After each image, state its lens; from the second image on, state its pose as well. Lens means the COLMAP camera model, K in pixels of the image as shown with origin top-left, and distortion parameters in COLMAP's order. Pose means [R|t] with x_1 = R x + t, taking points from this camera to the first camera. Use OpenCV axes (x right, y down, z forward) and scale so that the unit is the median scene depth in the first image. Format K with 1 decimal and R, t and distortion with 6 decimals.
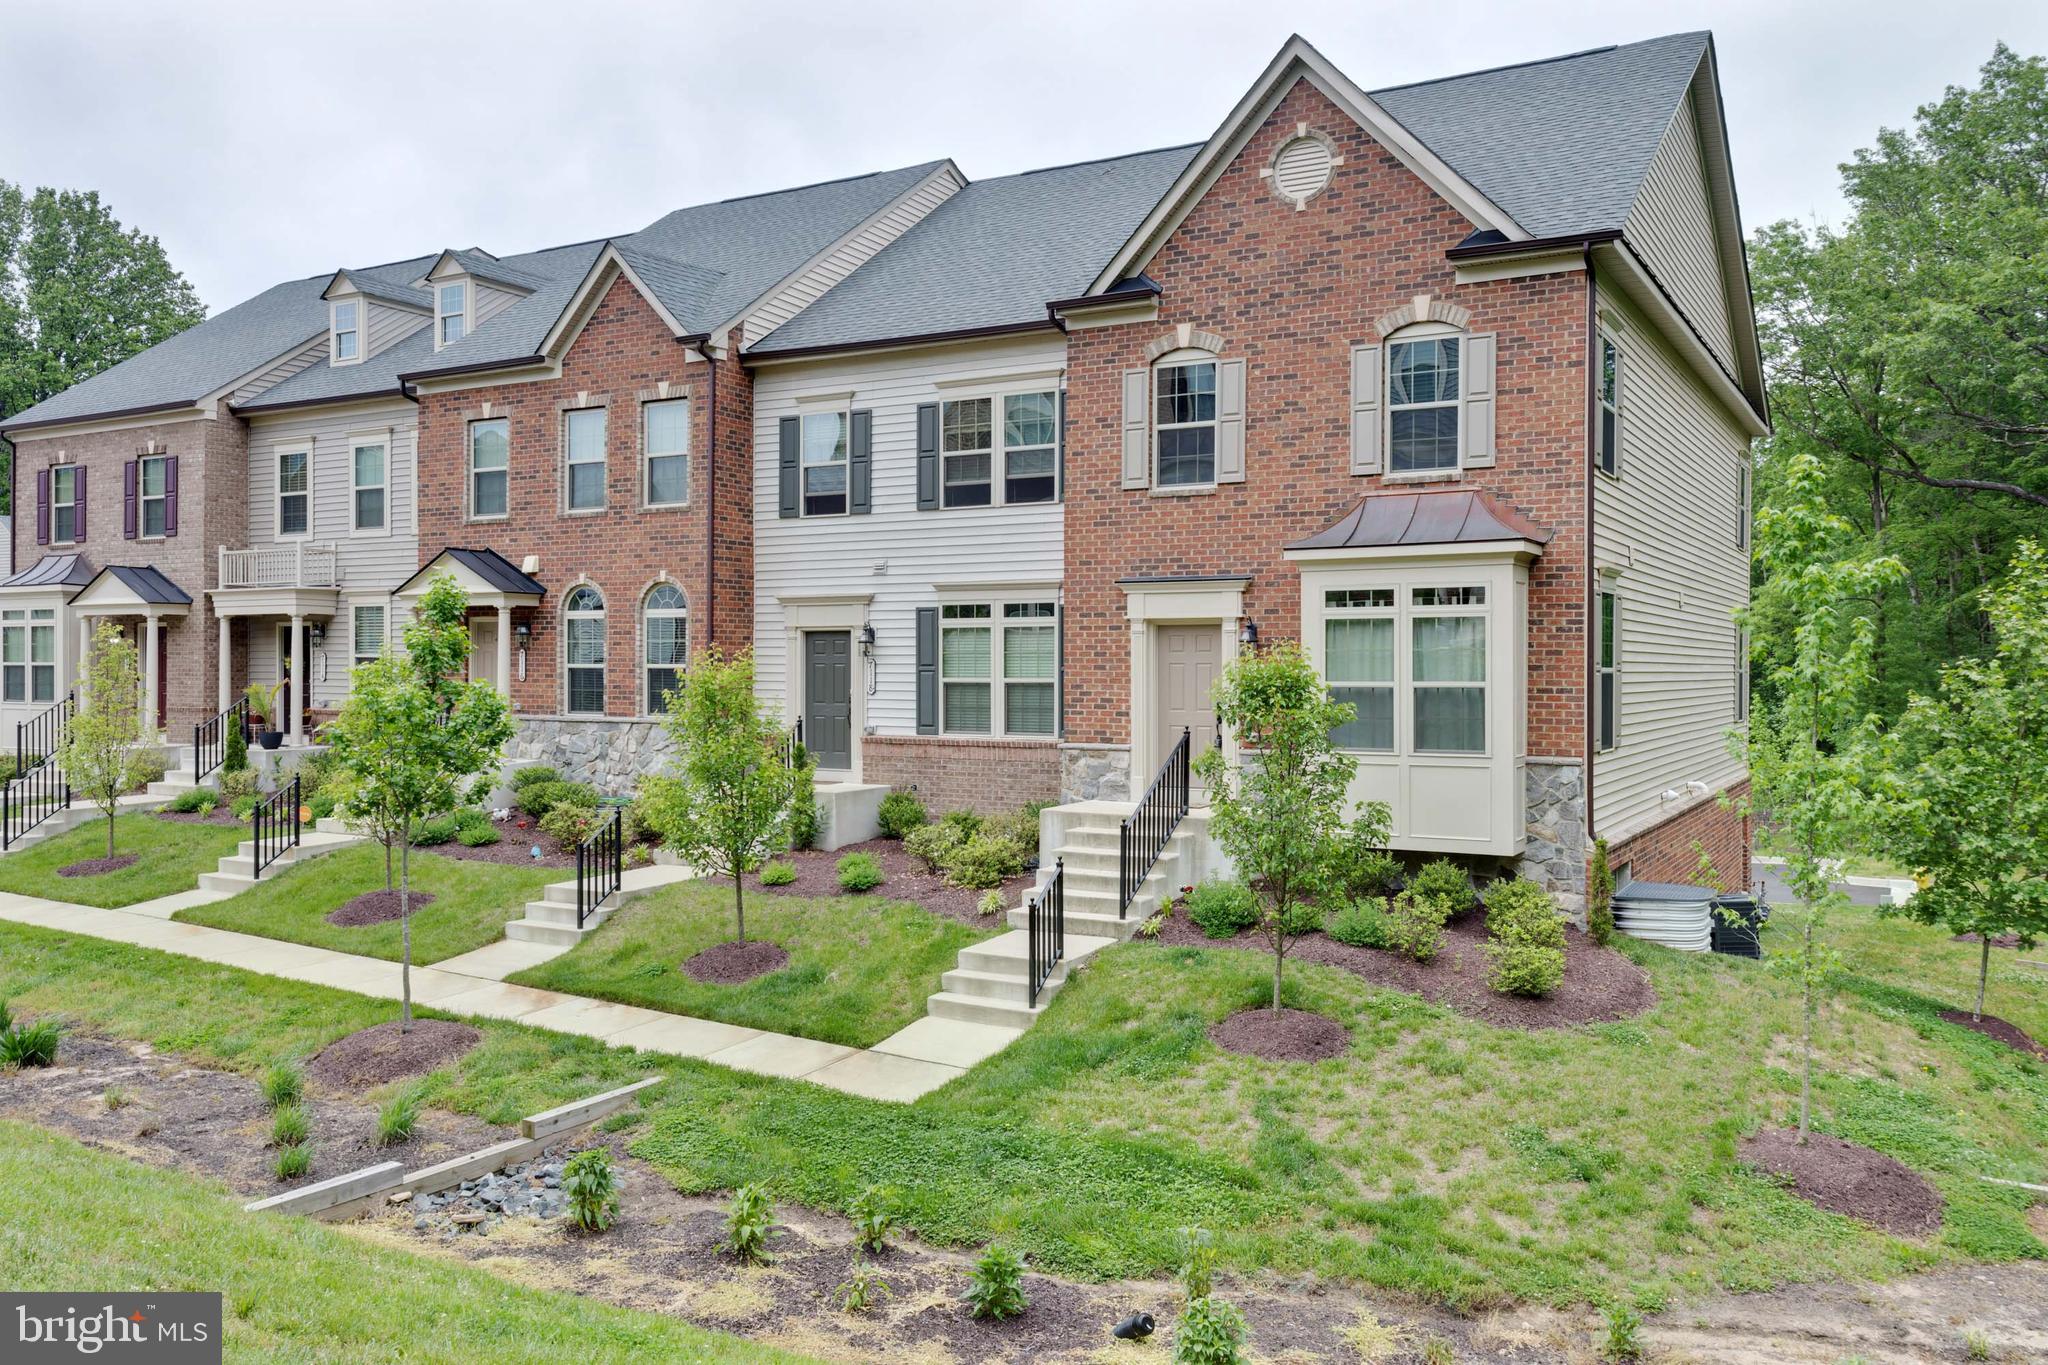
lens RADIAL K [[1627.7, 0, 1020.8], [0, 1627.7, 683.1], [0, 0, 1]] dist [0.002389, 0.002659]
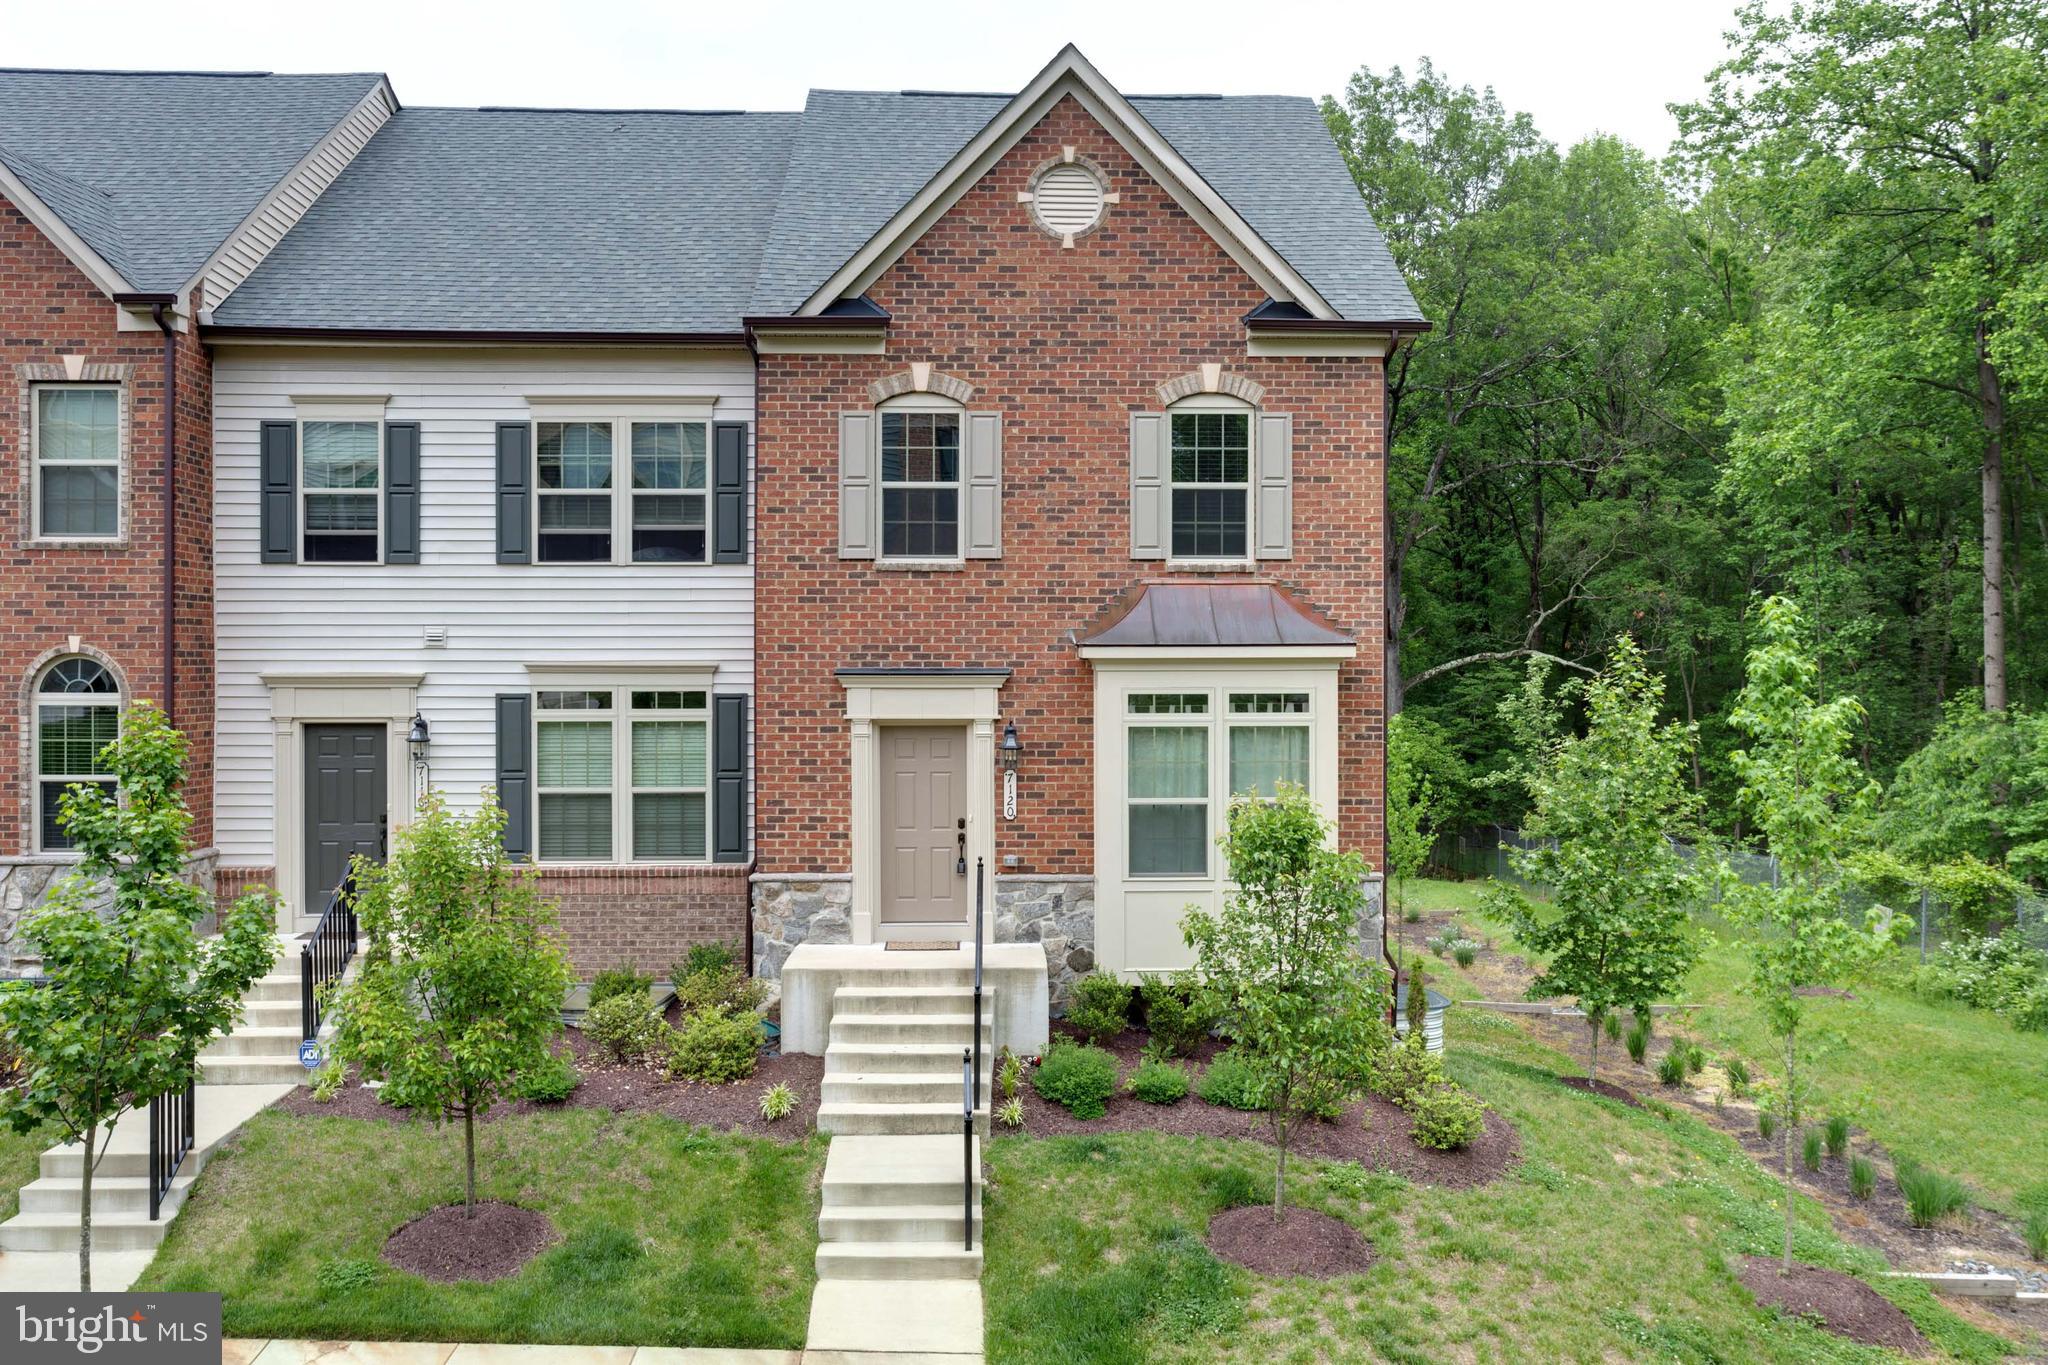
lens RADIAL K [[1808.8, 0, 1025.0], [0, 1808.8, 676.5], [0, 0, 1]] dist [-0.003448, 0.015646]
pose [[0.847467, -0.006190, 0.530812, -0.337186], [0.005286, 0.999981, 0.003222, -0.062865], [-0.530822, 0.000075, 0.847483, 0.189729]]
